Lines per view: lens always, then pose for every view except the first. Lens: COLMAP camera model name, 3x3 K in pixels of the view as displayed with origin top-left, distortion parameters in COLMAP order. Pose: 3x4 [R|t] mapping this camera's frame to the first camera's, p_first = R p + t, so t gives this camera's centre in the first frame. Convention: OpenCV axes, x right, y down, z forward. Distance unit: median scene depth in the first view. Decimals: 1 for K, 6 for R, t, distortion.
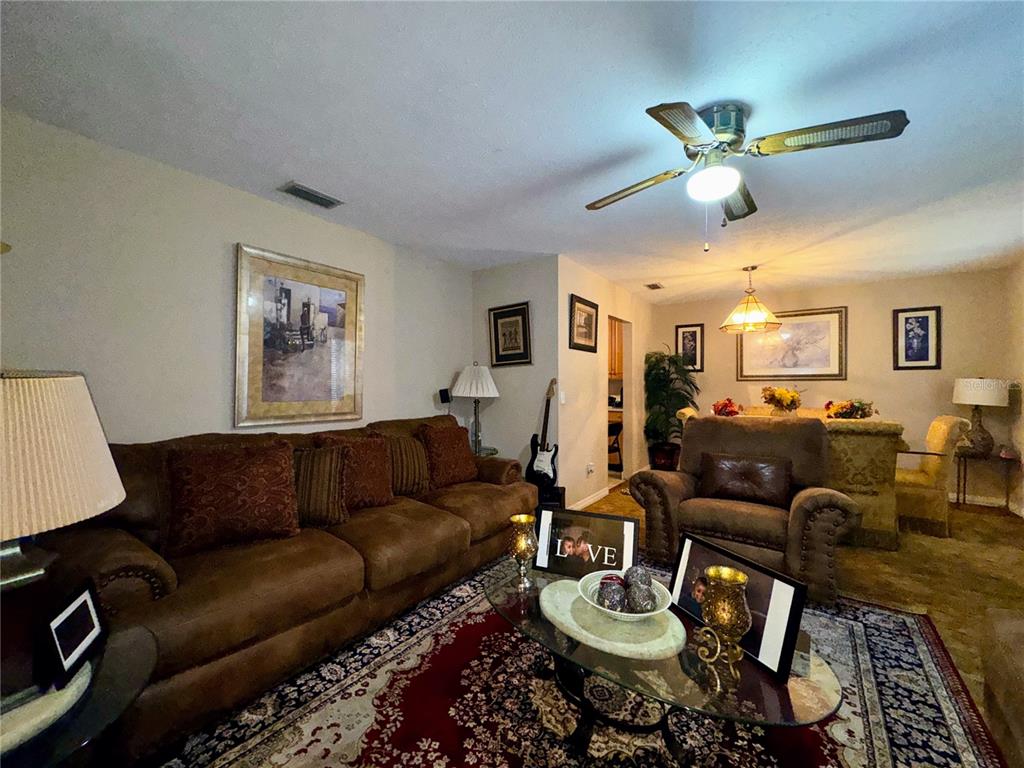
lens RADIAL K [[411.6, 0, 511.4], [0, 411.6, 383.1], [0, 0, 1]] dist [0.000856, 0.000113]
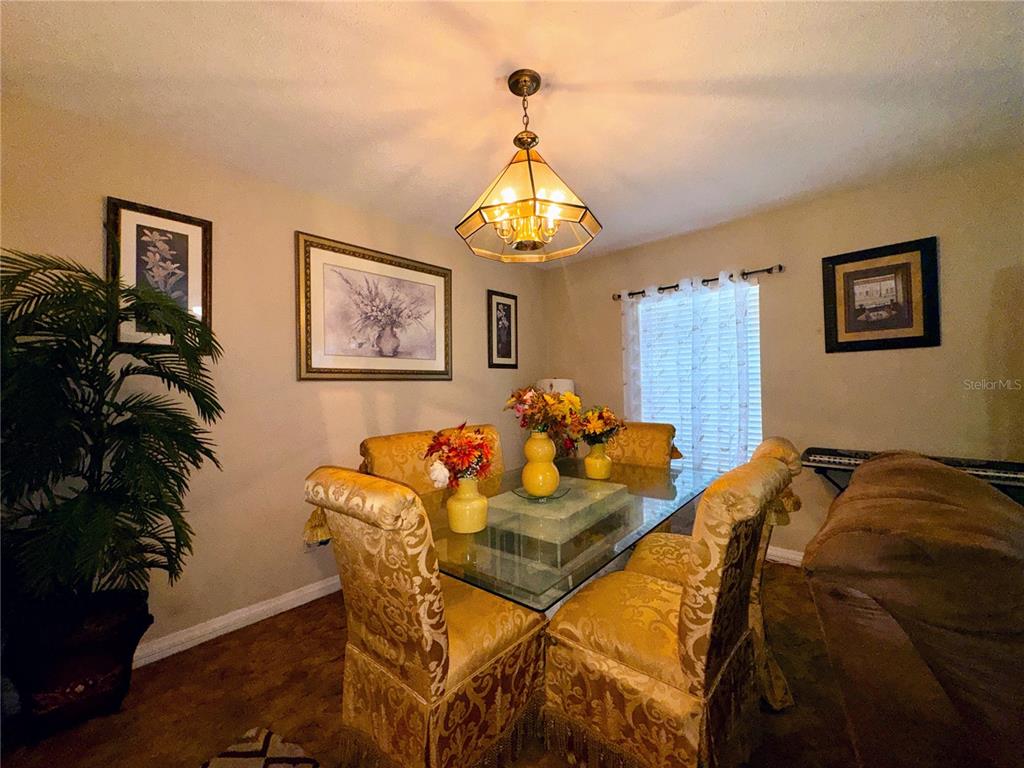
lens RADIAL K [[411.6, 0, 510.6], [0, 411.6, 384.6], [0, 0, 1]] dist [0.000856, 0.000113]
pose [[0.122044, 0.011850, 0.992454, 0.164365], [0.015967, 0.999776, -0.013901, 0.009990], [-0.992396, 0.017544, 0.121828, 0.819653]]
